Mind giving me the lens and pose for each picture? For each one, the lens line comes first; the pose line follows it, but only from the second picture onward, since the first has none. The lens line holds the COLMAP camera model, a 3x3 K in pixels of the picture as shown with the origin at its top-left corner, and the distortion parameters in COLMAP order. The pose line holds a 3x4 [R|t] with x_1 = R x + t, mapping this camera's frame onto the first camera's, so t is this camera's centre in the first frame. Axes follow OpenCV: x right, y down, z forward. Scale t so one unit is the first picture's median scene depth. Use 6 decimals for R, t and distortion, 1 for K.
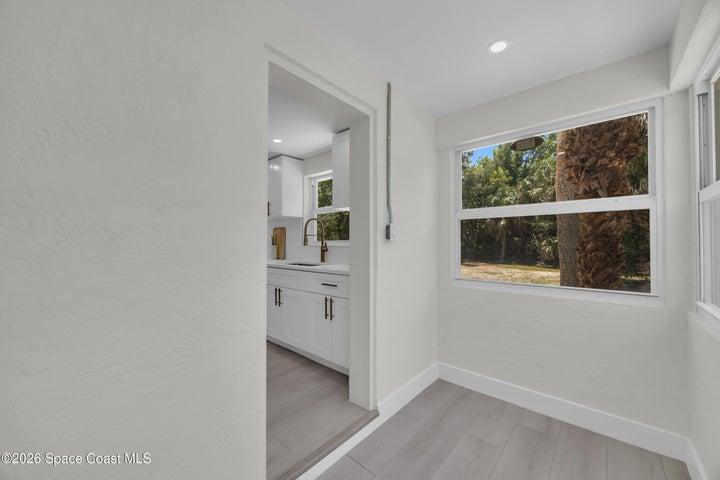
lens RADIAL K [[277.3, 0, 362.2], [0, 277.3, 241.3], [0, 0, 1]] dist [0.000103, -0.000064]
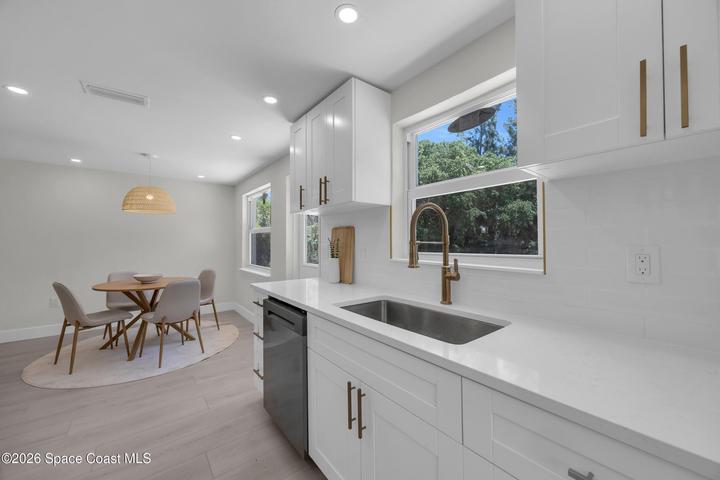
lens RADIAL K [[277.3, 0, 362.2], [0, 277.3, 241.3], [0, 0, 1]] dist [0.000103, -0.000064]
pose [[0.985176, -0.001121, -0.171542, -0.178105], [0.001734, 0.999993, 0.003422, -0.023102], [0.171537, -0.003669, 0.985171, 0.488171]]
